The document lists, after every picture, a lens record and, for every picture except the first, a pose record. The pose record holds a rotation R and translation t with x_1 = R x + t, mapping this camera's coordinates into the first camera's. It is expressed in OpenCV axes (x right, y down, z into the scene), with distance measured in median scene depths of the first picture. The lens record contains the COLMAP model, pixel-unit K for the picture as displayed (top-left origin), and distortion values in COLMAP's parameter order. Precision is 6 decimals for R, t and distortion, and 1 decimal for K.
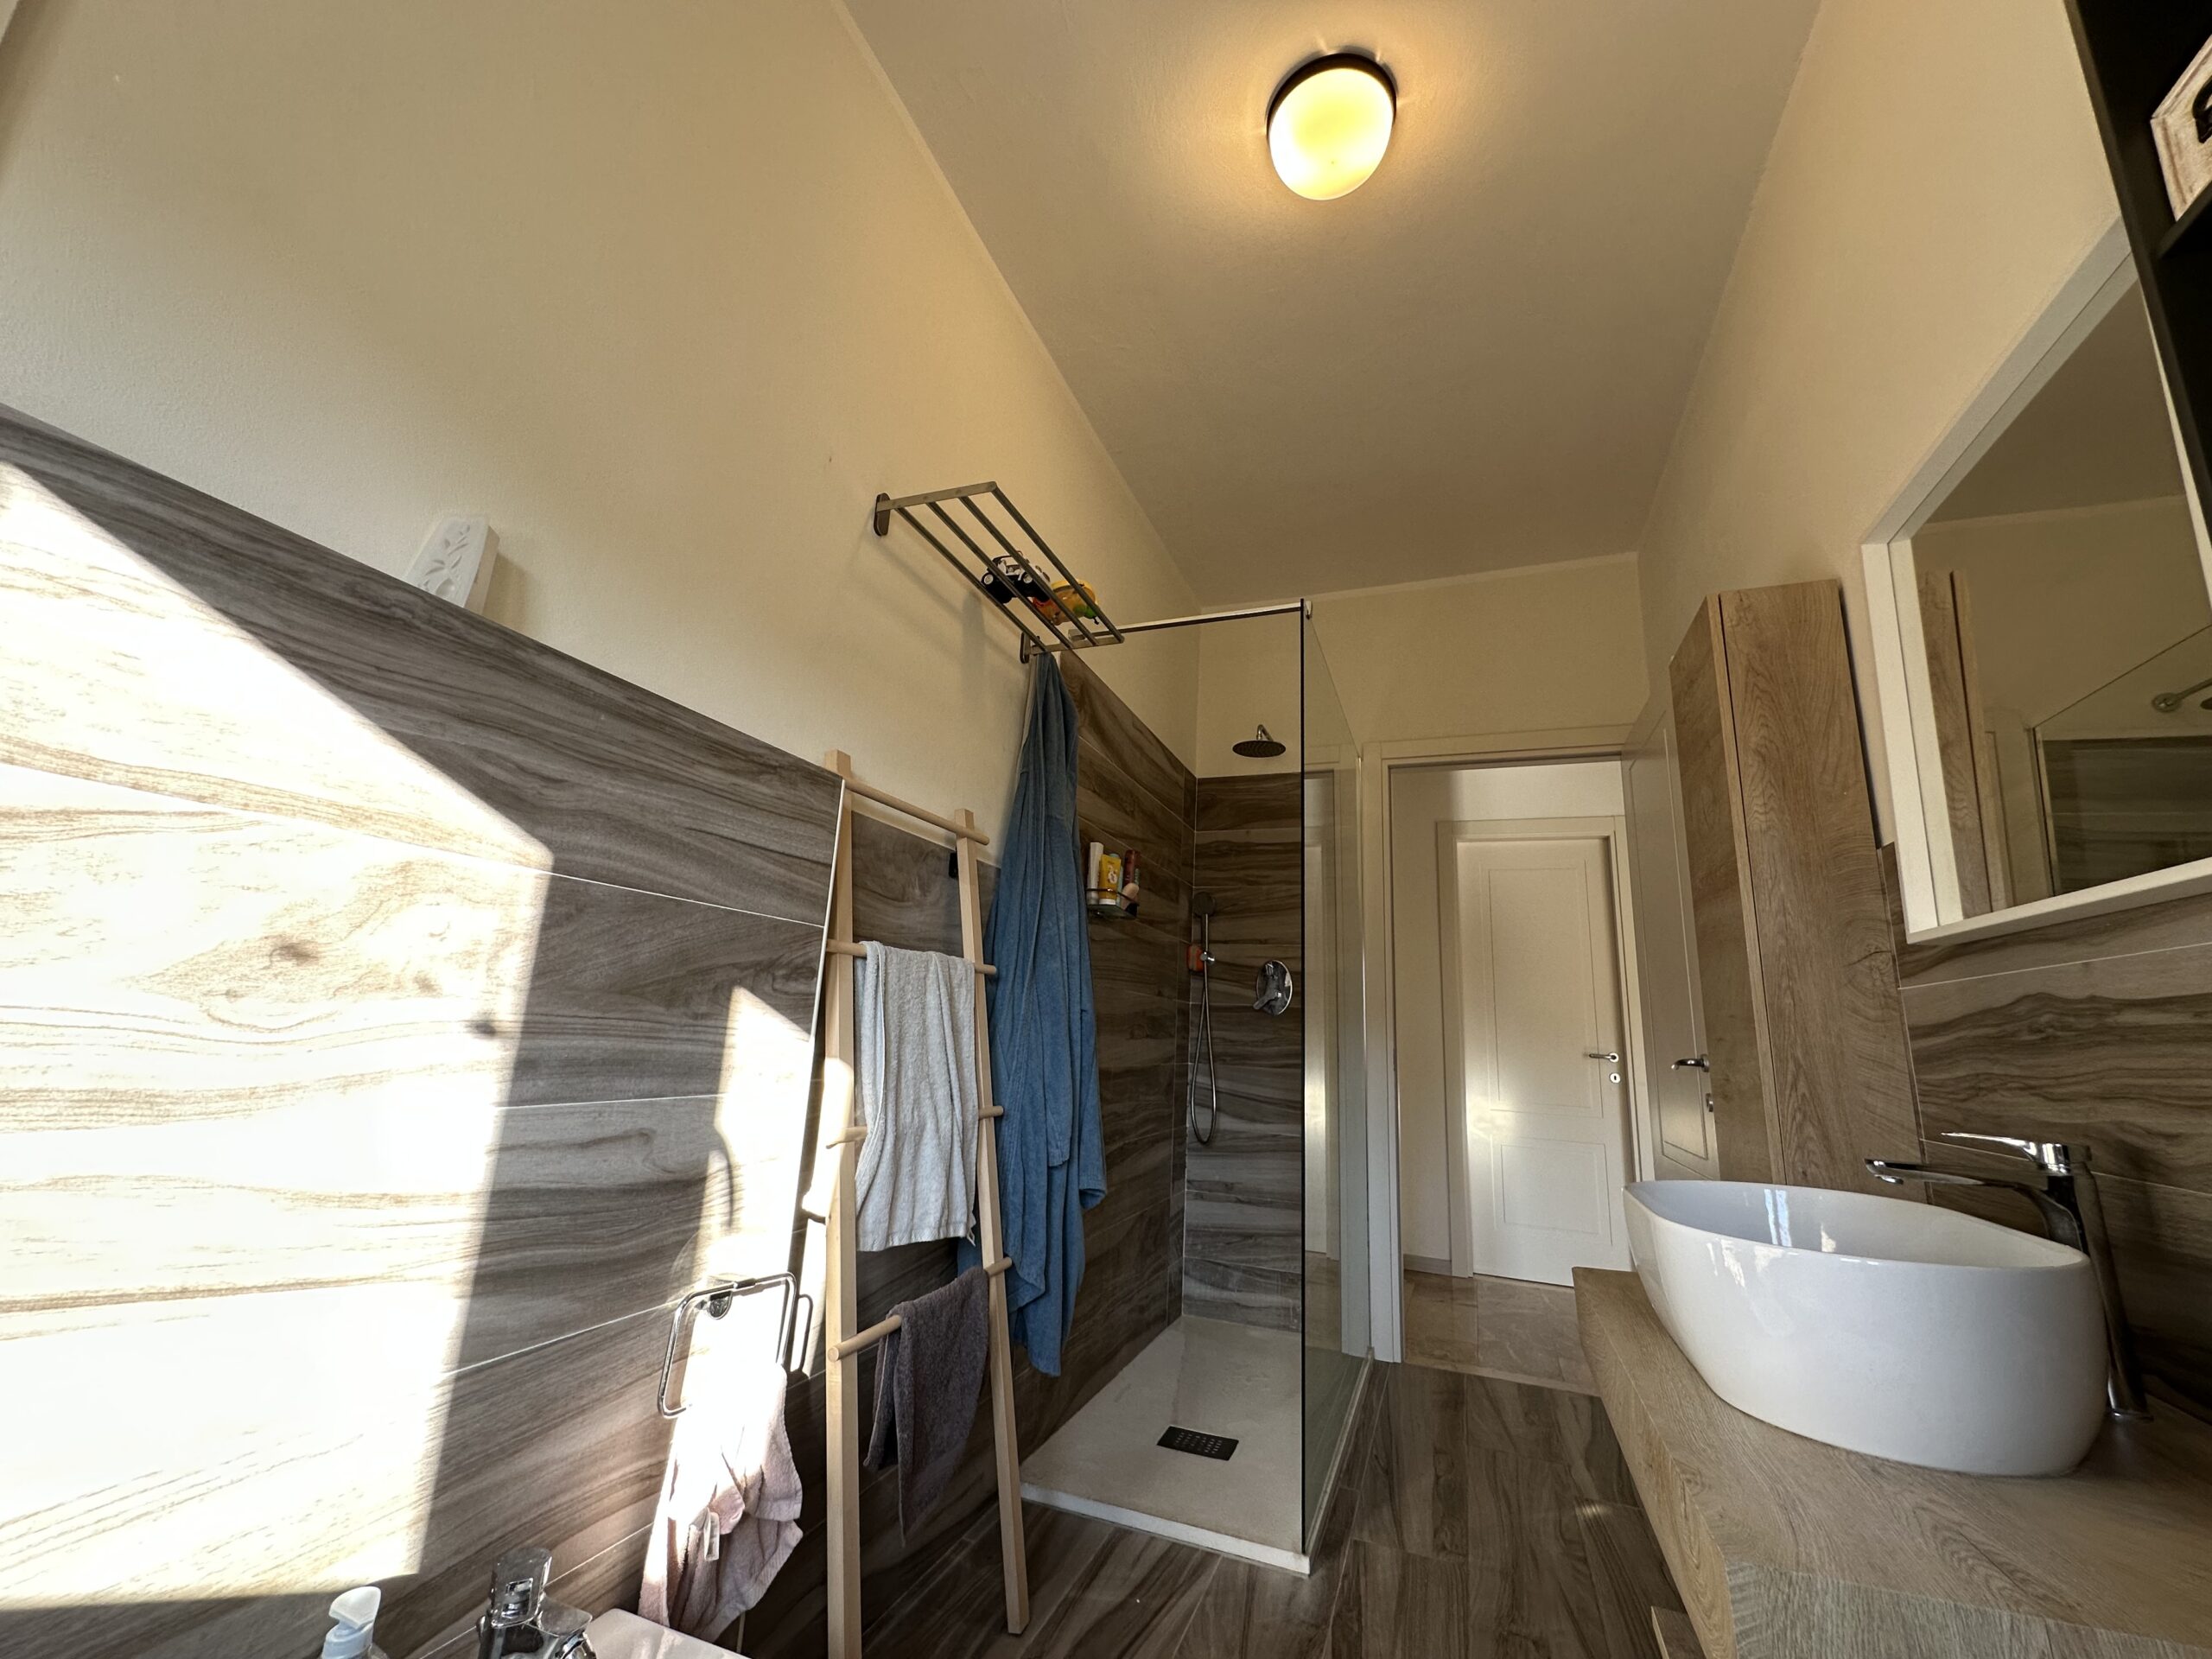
lens RADIAL K [[877.2, 0, 1107.2], [0, 877.2, 834.5], [0, 0, 1]] dist [-0.003303, 0.000571]
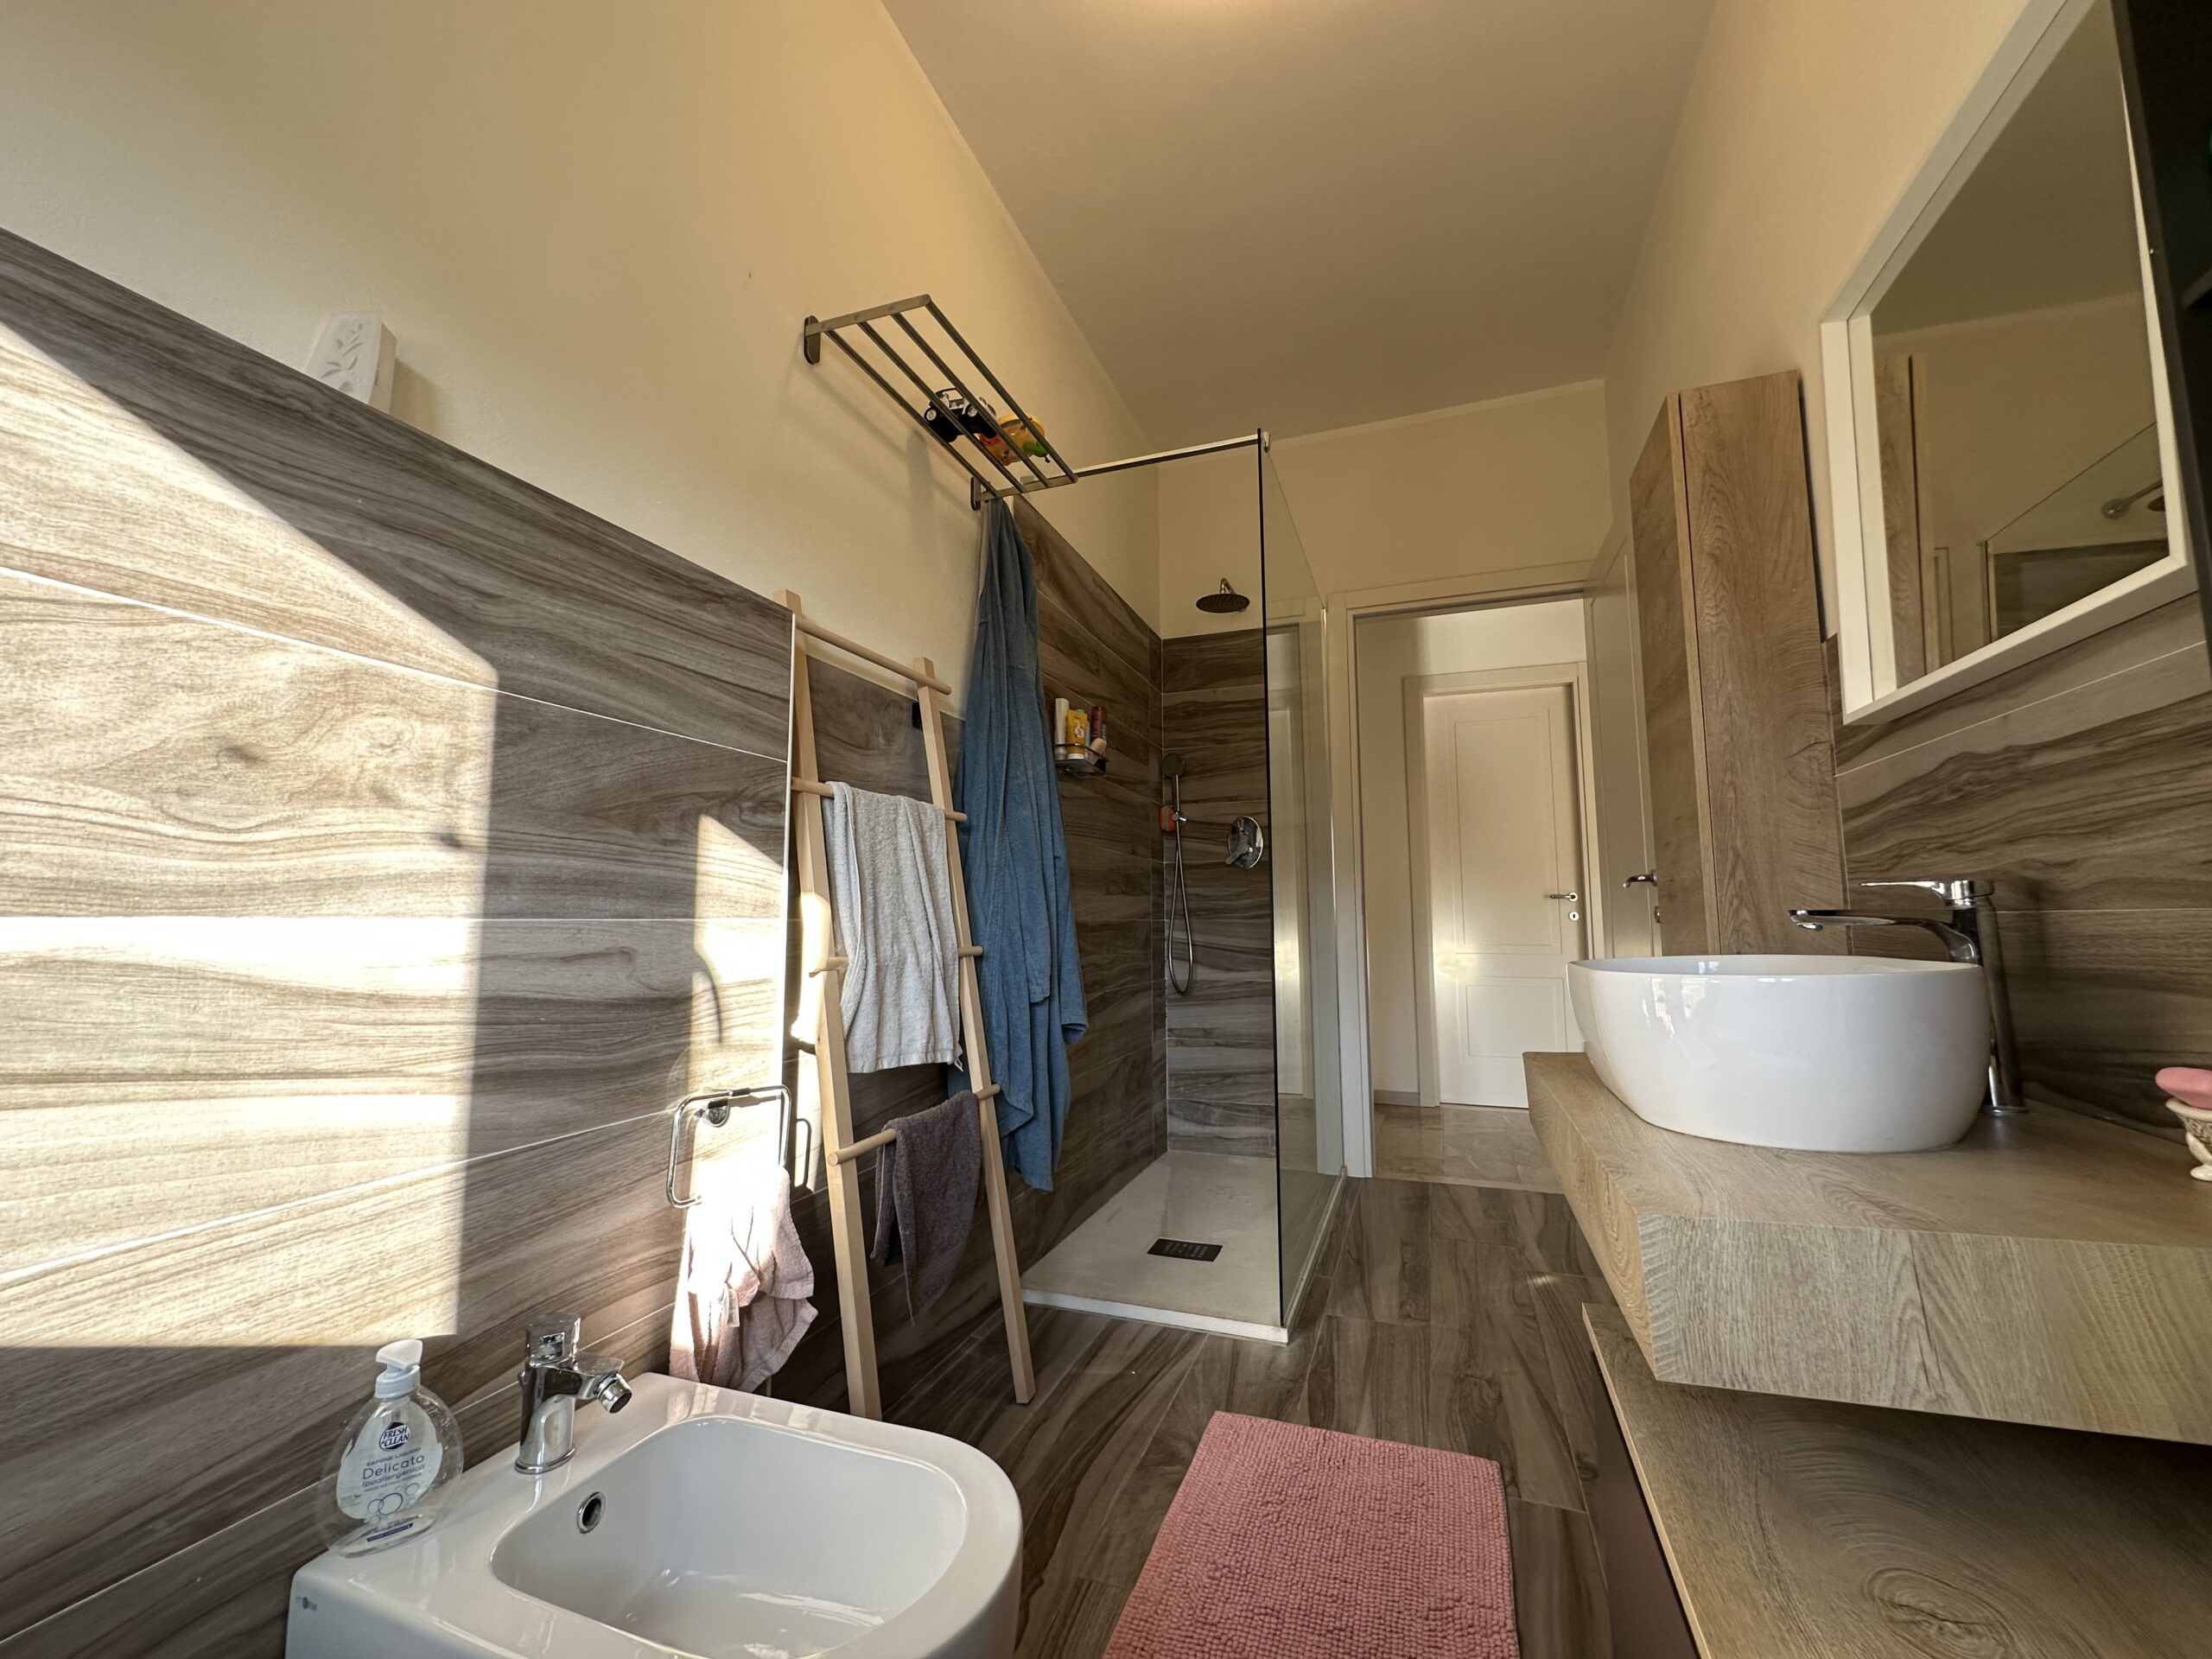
lens RADIAL K [[877.2, 0, 1108.0], [0, 877.2, 834.4], [0, 0, 1]] dist [-0.003303, 0.000571]
pose [[0.998299, -0.051976, 0.026418, 0.013798], [0.048370, 0.991292, 0.122478, 0.097746], [-0.032554, -0.120992, 0.992120, -0.017412]]
